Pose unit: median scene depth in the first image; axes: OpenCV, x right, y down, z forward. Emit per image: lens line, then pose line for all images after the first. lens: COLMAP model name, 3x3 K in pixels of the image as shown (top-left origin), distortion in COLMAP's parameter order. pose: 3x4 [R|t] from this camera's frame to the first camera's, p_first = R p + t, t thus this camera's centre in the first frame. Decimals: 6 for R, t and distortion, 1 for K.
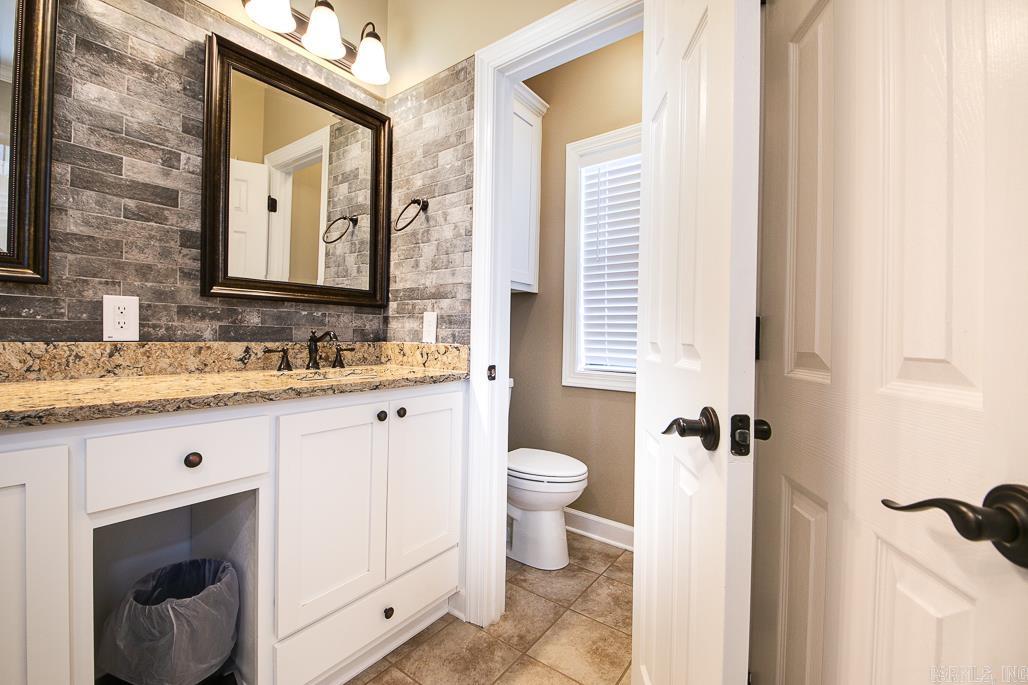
lens RADIAL K [[427.2, 0, 510.9], [0, 427.2, 337.3], [0, 0, 1]] dist [0.001699, -0.008194]
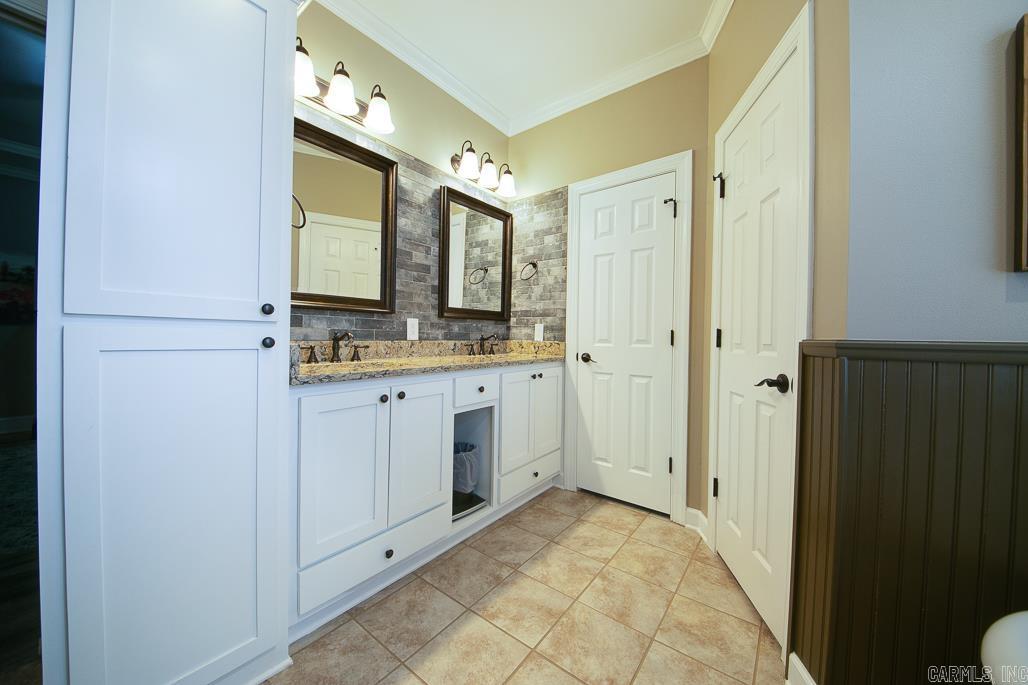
lens RADIAL K [[362.0, 0, 504.8], [0, 362.0, 338.6], [0, 0, 1]] dist [0.004440, -0.004197]
pose [[0.999601, -0.002276, -0.028157, -0.353935], [0.002426, 0.999983, 0.005283, -0.005829], [0.028144, -0.005349, 0.999590, -0.654509]]
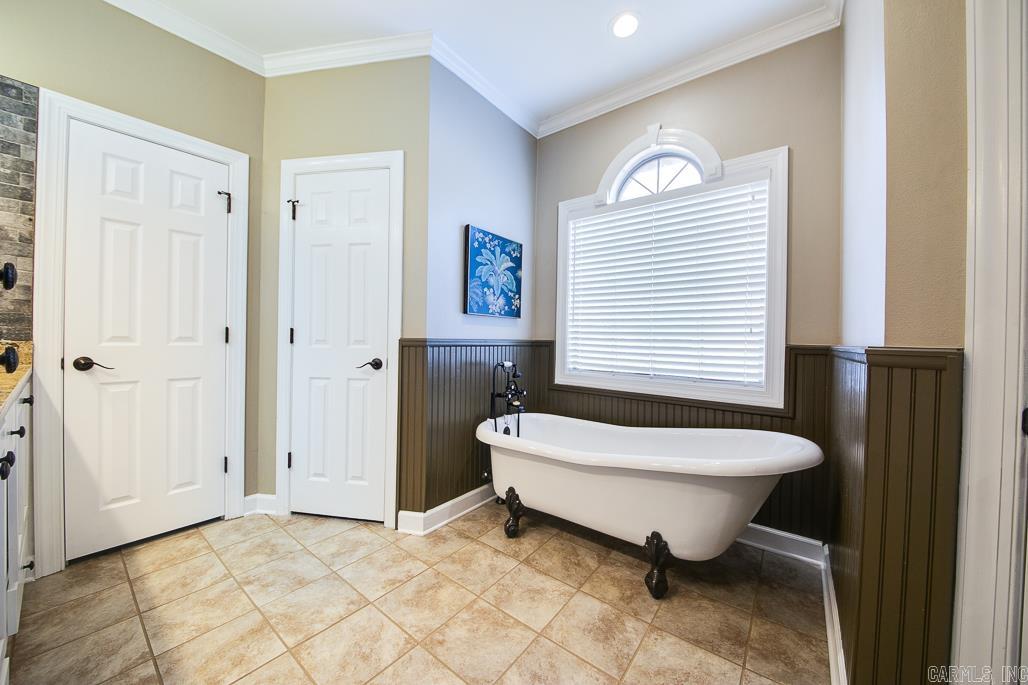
lens RADIAL K [[382.6, 0, 498.9], [0, 382.6, 342.4], [0, 0, 1]] dist [-0.004671, -0.000015]
pose [[0.051030, -0.021109, 0.998474, -1.172113], [-0.010604, 0.999709, 0.021677, -0.014045], [-0.998641, -0.011694, 0.050792, -0.328268]]
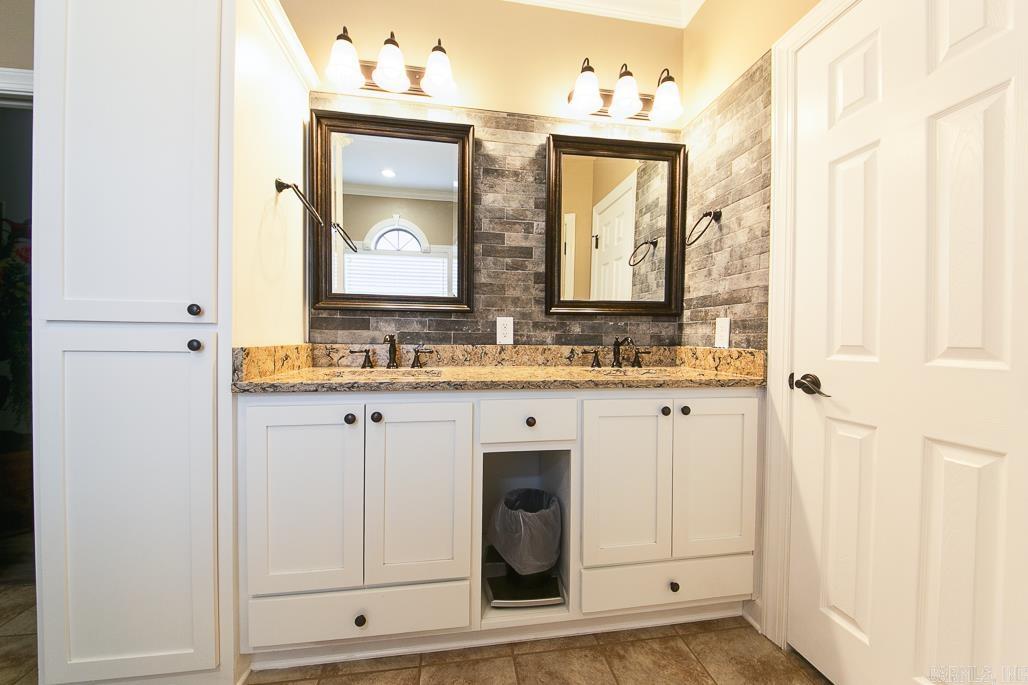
lens RADIAL K [[362.0, 0, 512.2], [0, 362.0, 342.4], [0, 0, 1]] dist [0.004440, -0.004197]
pose [[0.713491, -0.001749, -0.700663, 0.075343], [0.001431, 0.999998, -0.001039, 0.001373], [0.700663, -0.000262, 0.713492, 0.015583]]
